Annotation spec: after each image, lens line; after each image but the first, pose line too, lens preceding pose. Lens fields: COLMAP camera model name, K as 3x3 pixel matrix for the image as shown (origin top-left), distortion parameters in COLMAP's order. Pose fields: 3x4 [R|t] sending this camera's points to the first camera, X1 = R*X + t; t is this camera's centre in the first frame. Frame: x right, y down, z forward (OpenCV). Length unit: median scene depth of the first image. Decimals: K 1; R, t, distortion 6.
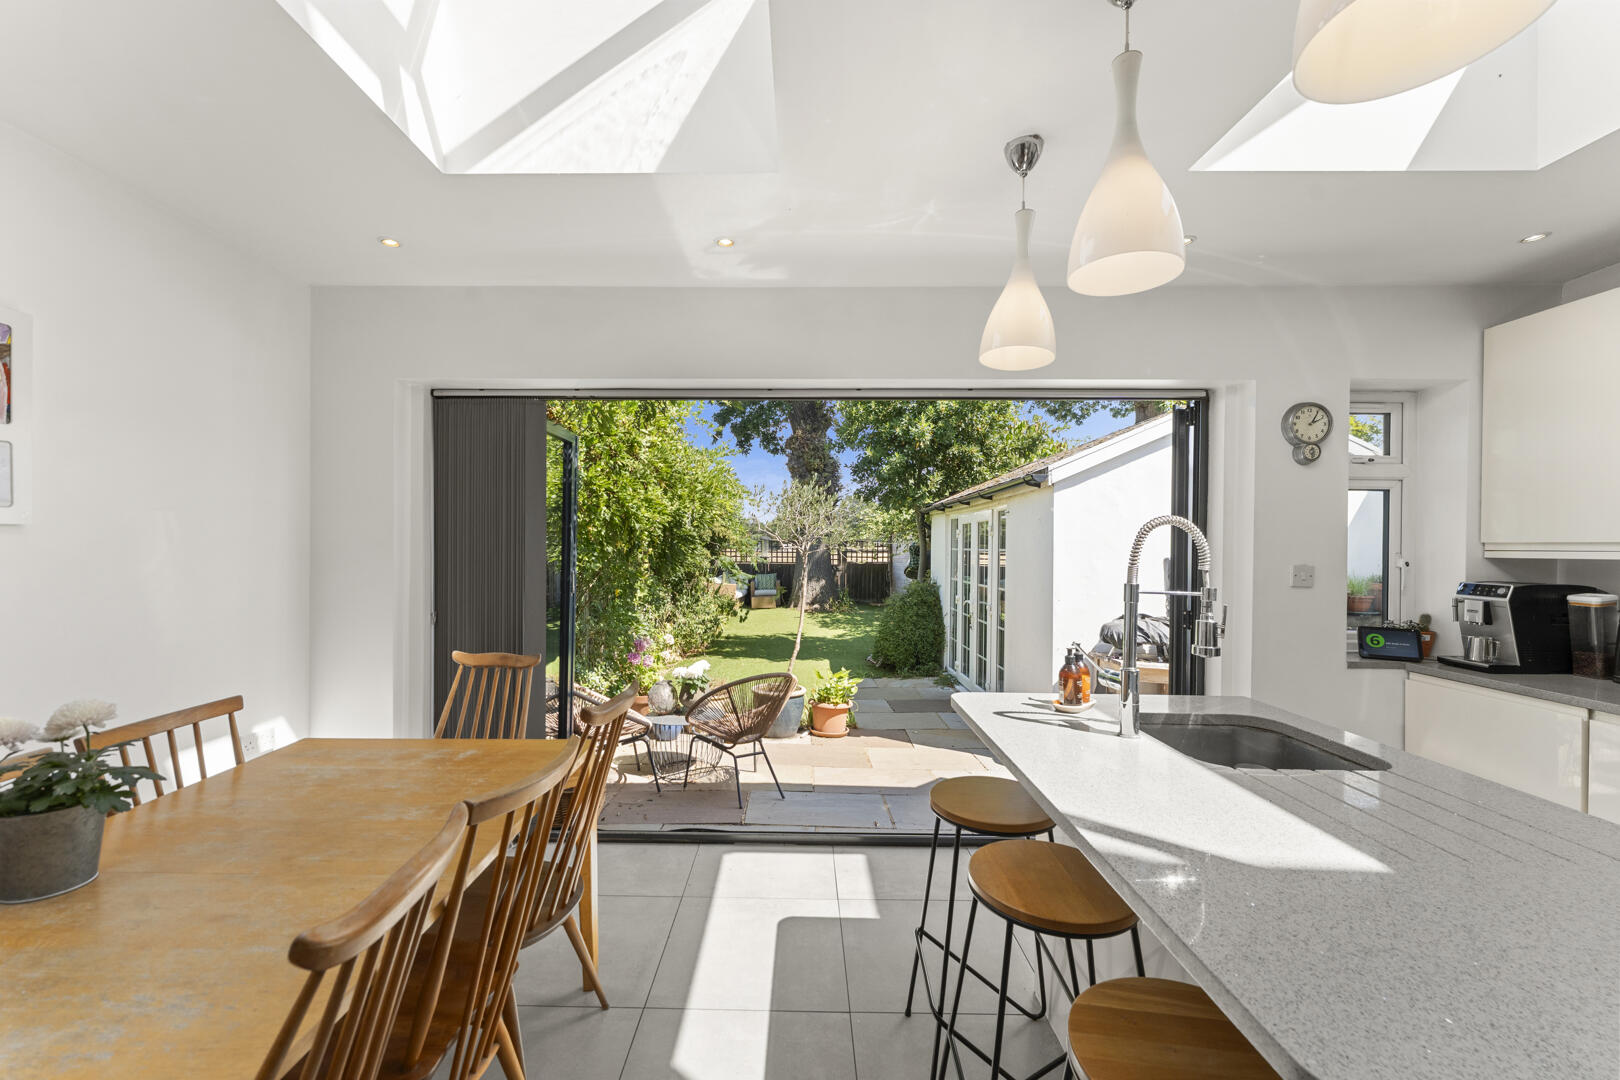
lens RADIAL K [[643.3, 0, 809.4], [0, 643.3, 543.8], [0, 0, 1]] dist [-0.001562, -0.000089]
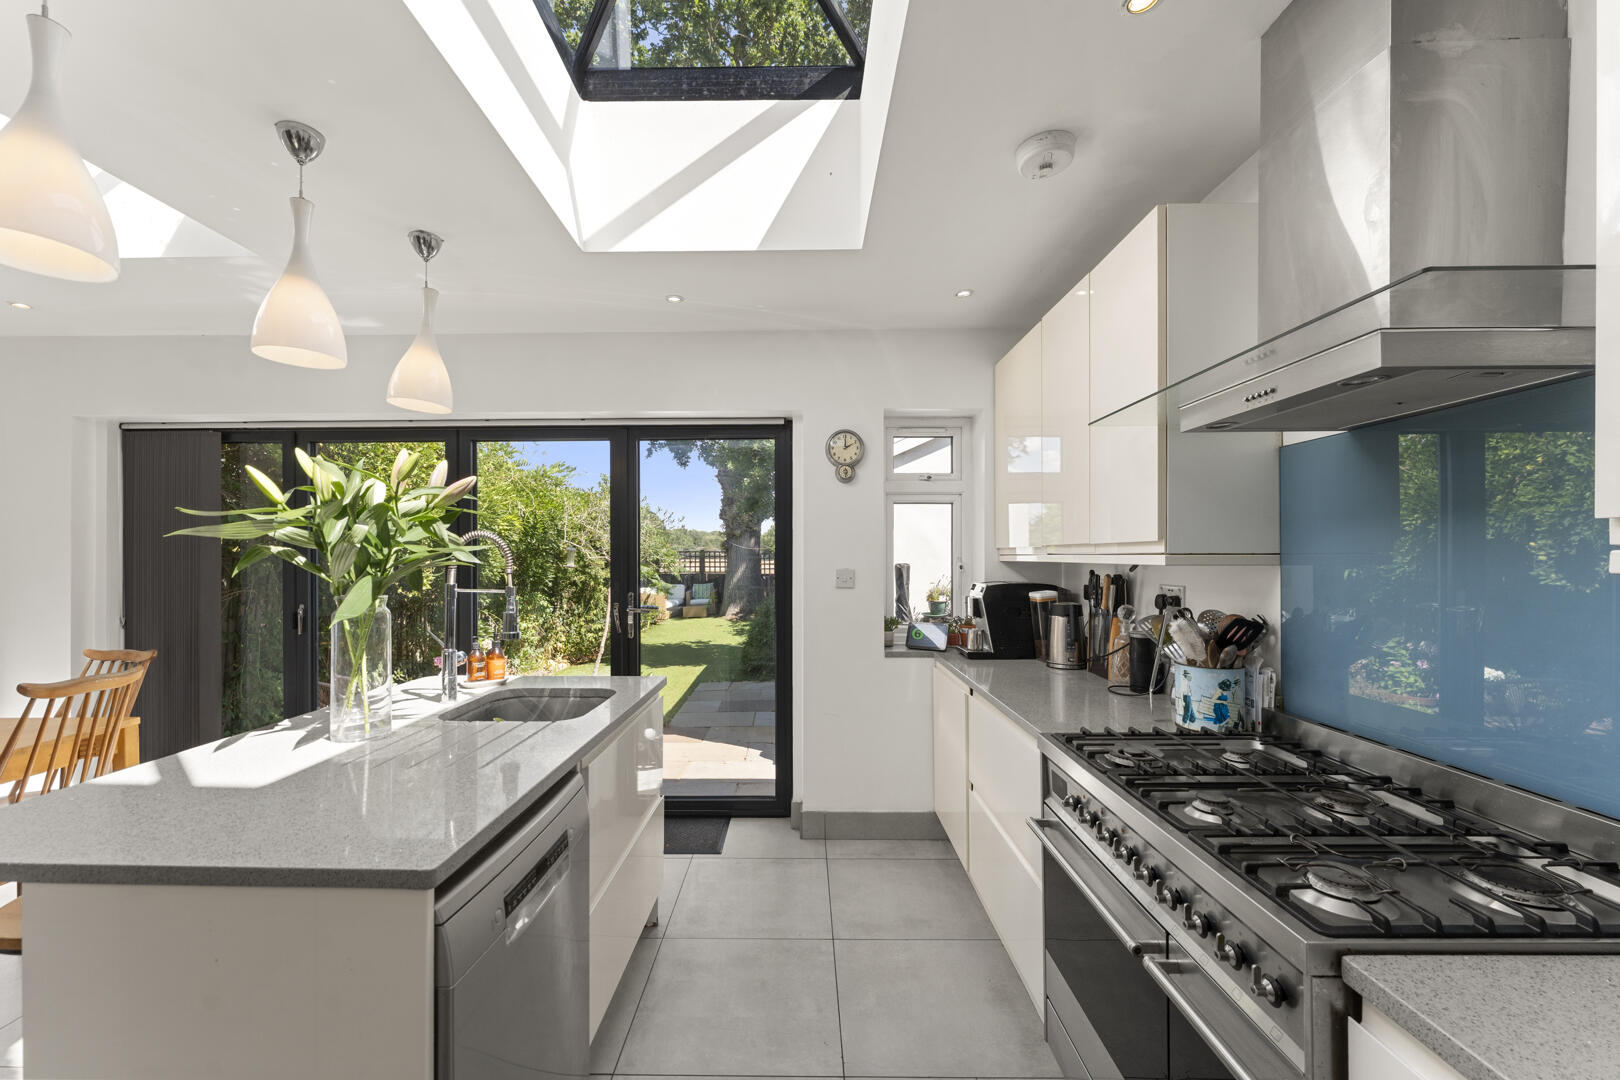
lens RADIAL K [[643.3, 0, 801.6], [0, 643.3, 543.4], [0, 0, 1]] dist [-0.001562, -0.000089]
pose [[0.999951, -0.009717, 0.002002, 0.646528], [0.009748, 0.999825, -0.015962, 0.004558], [-0.001846, 0.015981, 0.999871, -0.151533]]
